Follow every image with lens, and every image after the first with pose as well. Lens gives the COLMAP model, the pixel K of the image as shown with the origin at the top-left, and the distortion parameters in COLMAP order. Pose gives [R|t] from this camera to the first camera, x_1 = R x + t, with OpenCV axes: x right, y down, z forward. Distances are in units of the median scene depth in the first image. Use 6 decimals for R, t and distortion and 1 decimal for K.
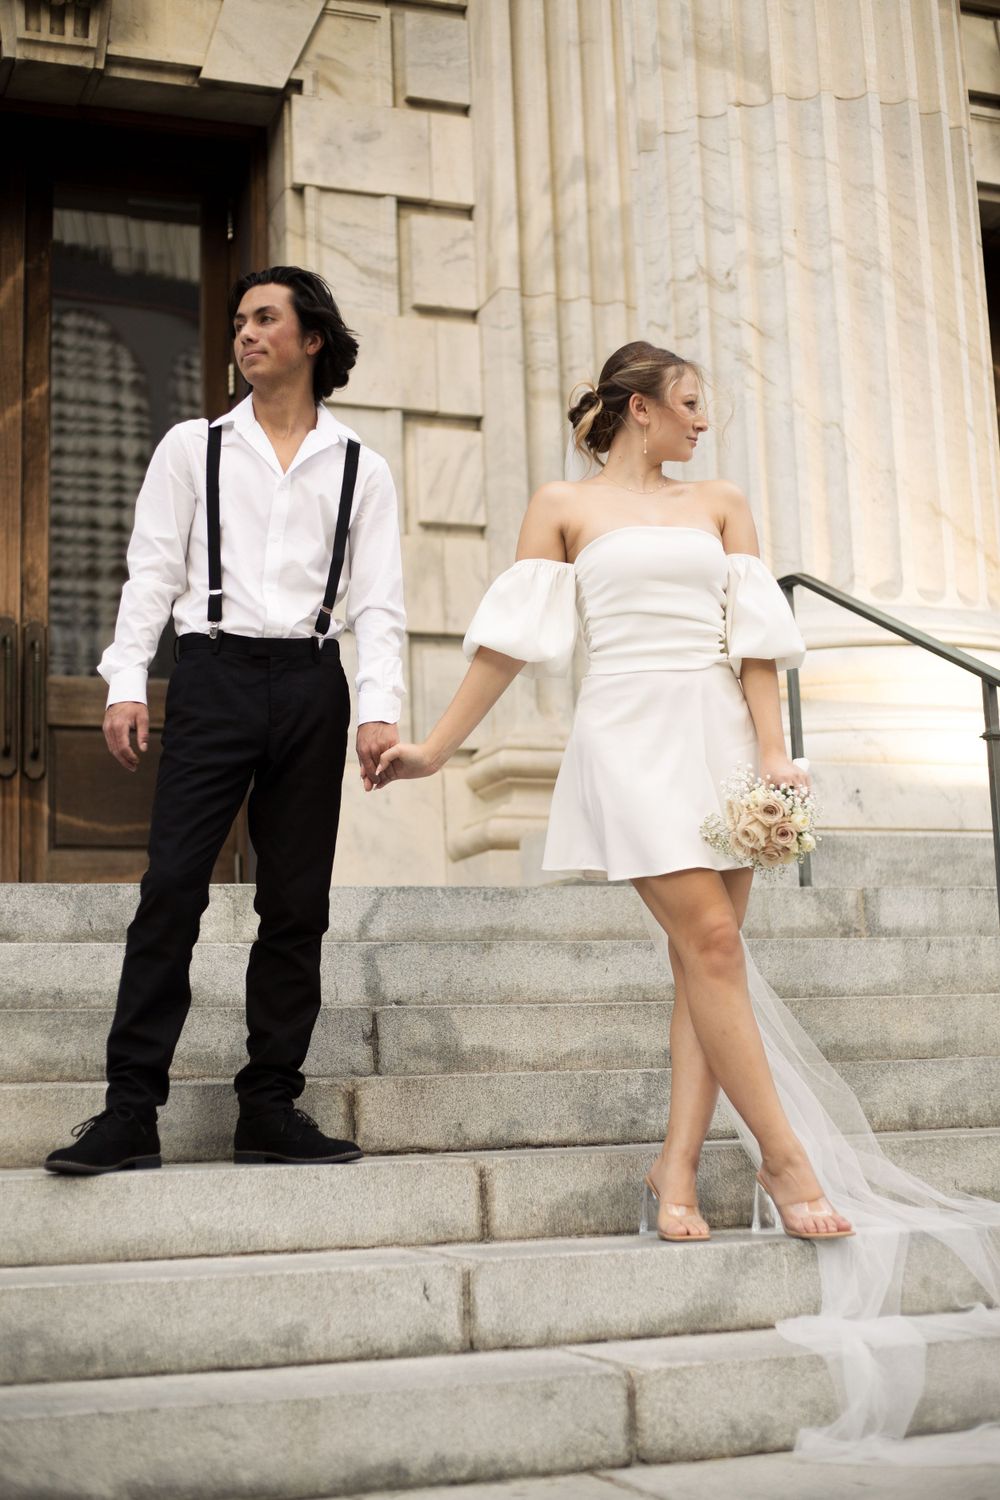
lens RADIAL K [[2153.8, 0, 503.7], [0, 2153.8, 747.9], [0, 0, 1]] dist [-0.097445, -0.073165]
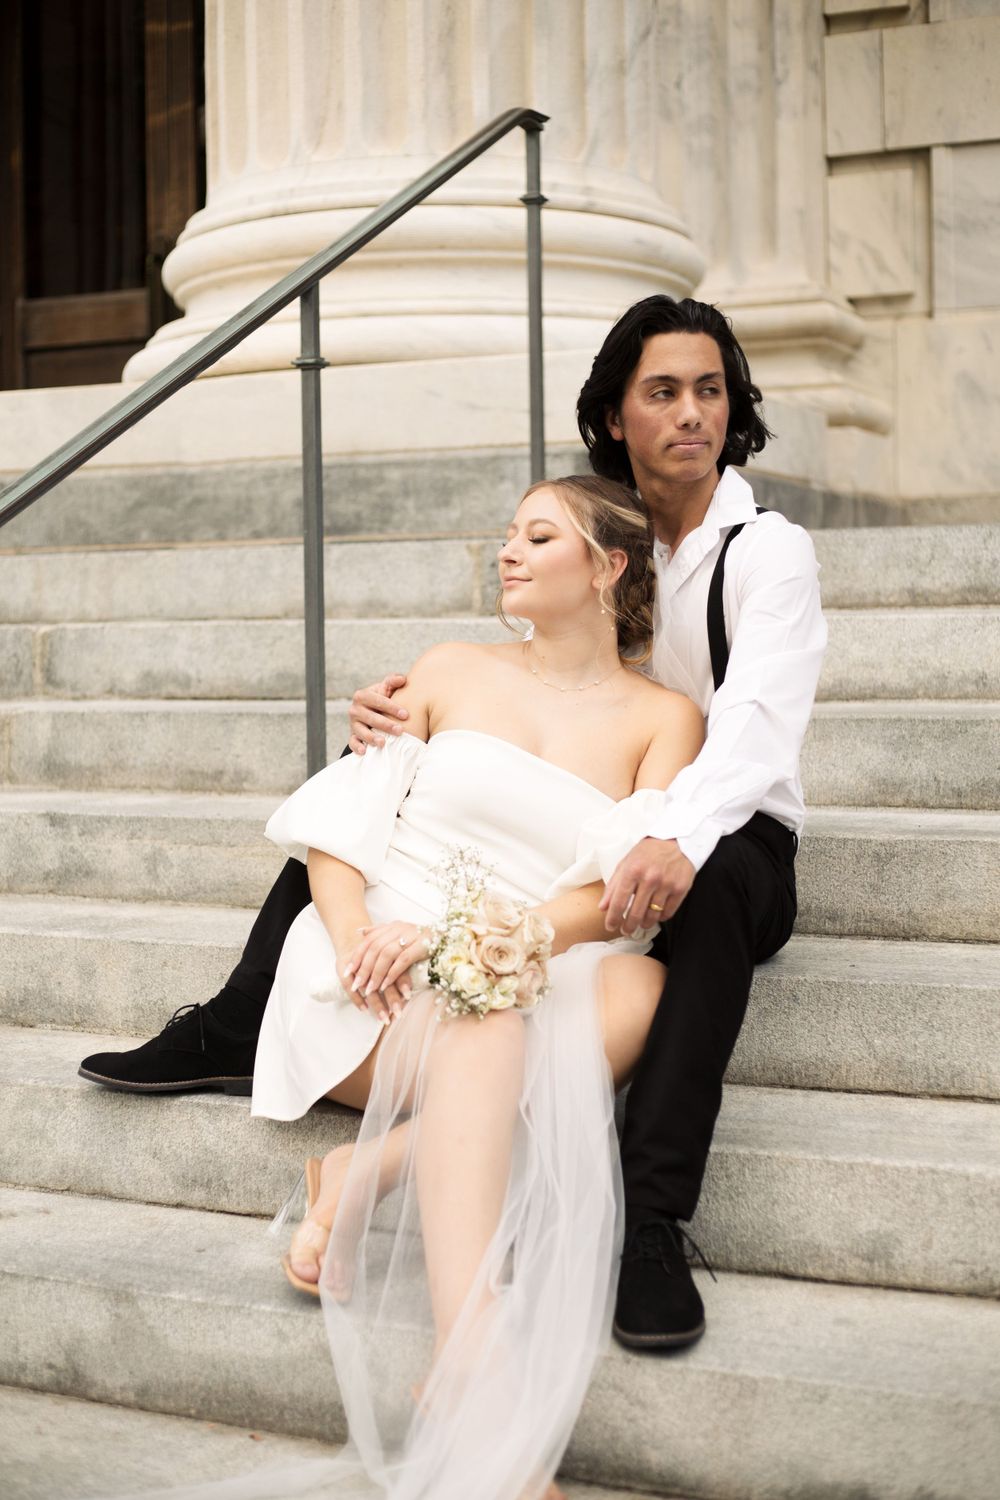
lens RADIAL K [[2177.5, 0, 500.0], [0, 2177.5, 750.0], [0, 0, 1]] dist [-0.082520, -0.133240]
pose [[0.689599, 0.064106, -0.721348, 0.241405], [0.114162, 0.973997, 0.195697, -0.035001], [0.715136, -0.217303, 0.664349, 0.332471]]
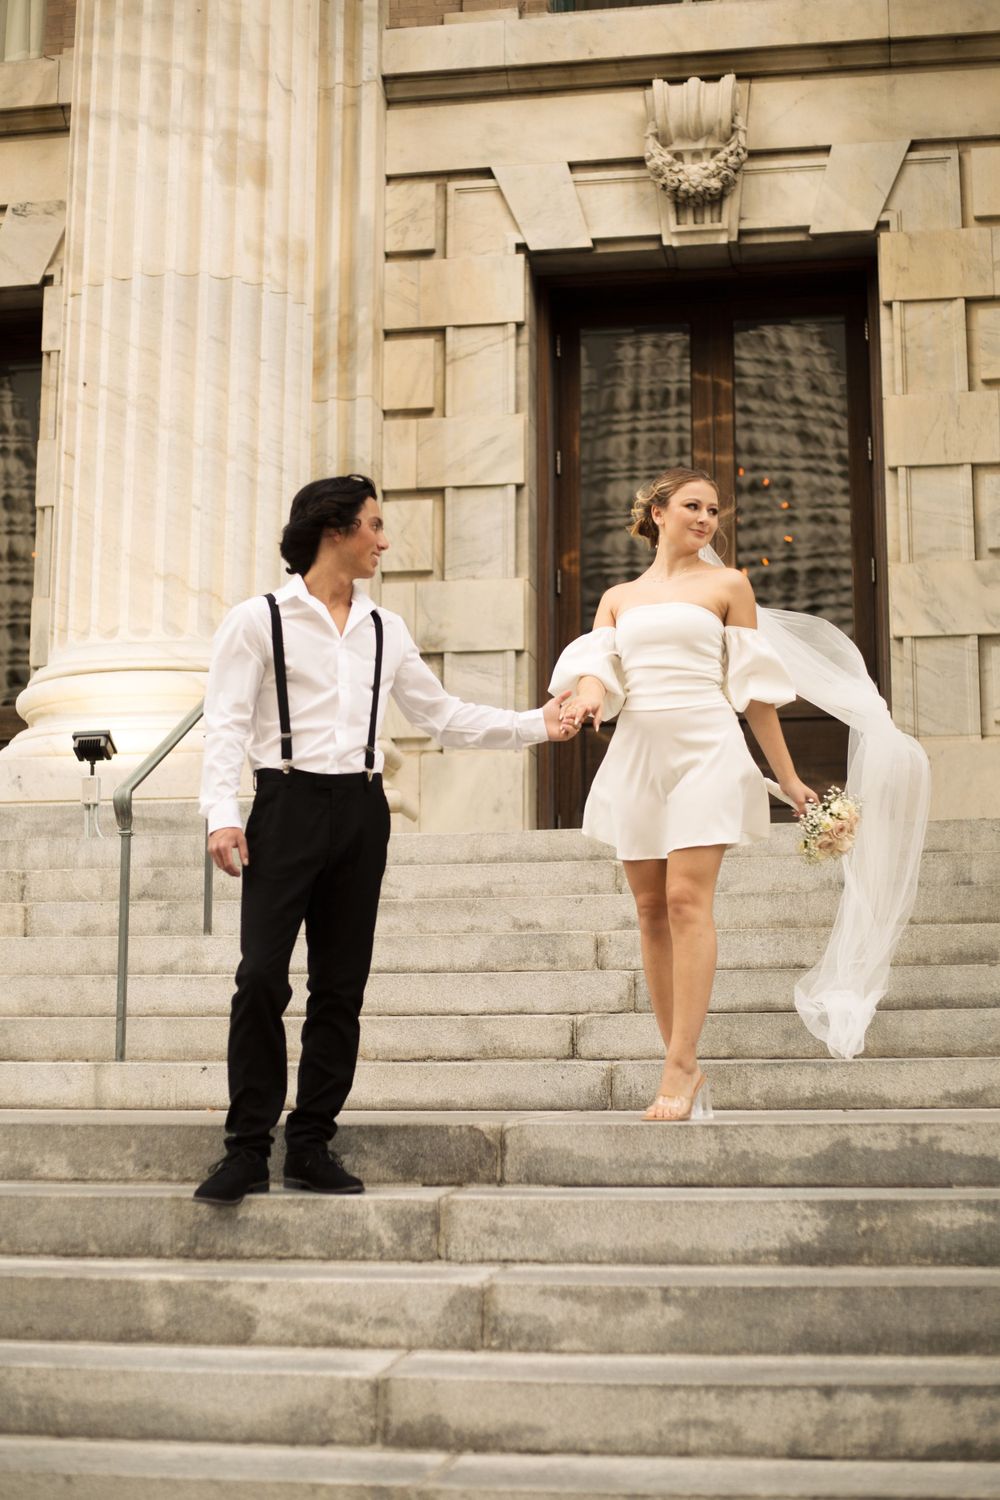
lens RADIAL K [[2230.3, 0, 504.0], [0, 2230.3, 741.5], [0, 0, 1]] dist [-0.083580, -0.131536]
pose [[0.854249, -0.049153, -0.517535, 1.700841], [0.057771, 0.998330, 0.000542, 0.019834], [0.516644, -0.030362, 0.855662, -0.196092]]
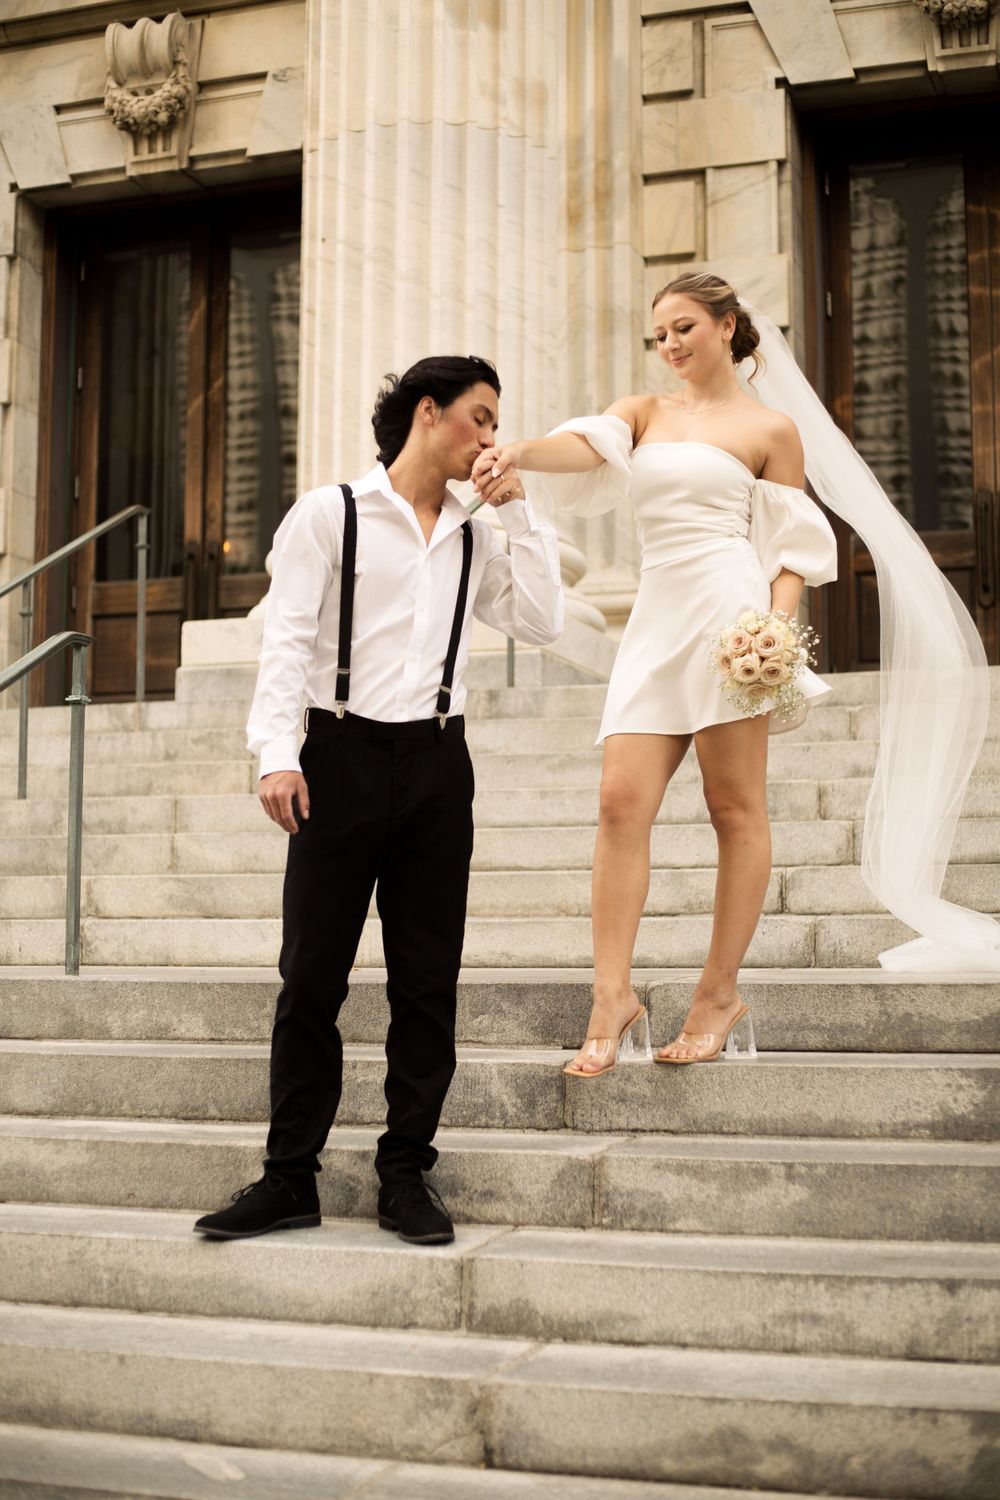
lens RADIAL K [[2153.8, 0, 503.7], [0, 2153.8, 747.9], [0, 0, 1]] dist [-0.097445, -0.073165]
pose [[0.755279, -0.028633, -0.654777, 1.720966], [0.082245, 0.995289, 0.051346, 0.046852], [0.650222, -0.092633, 0.754076, -0.032246]]
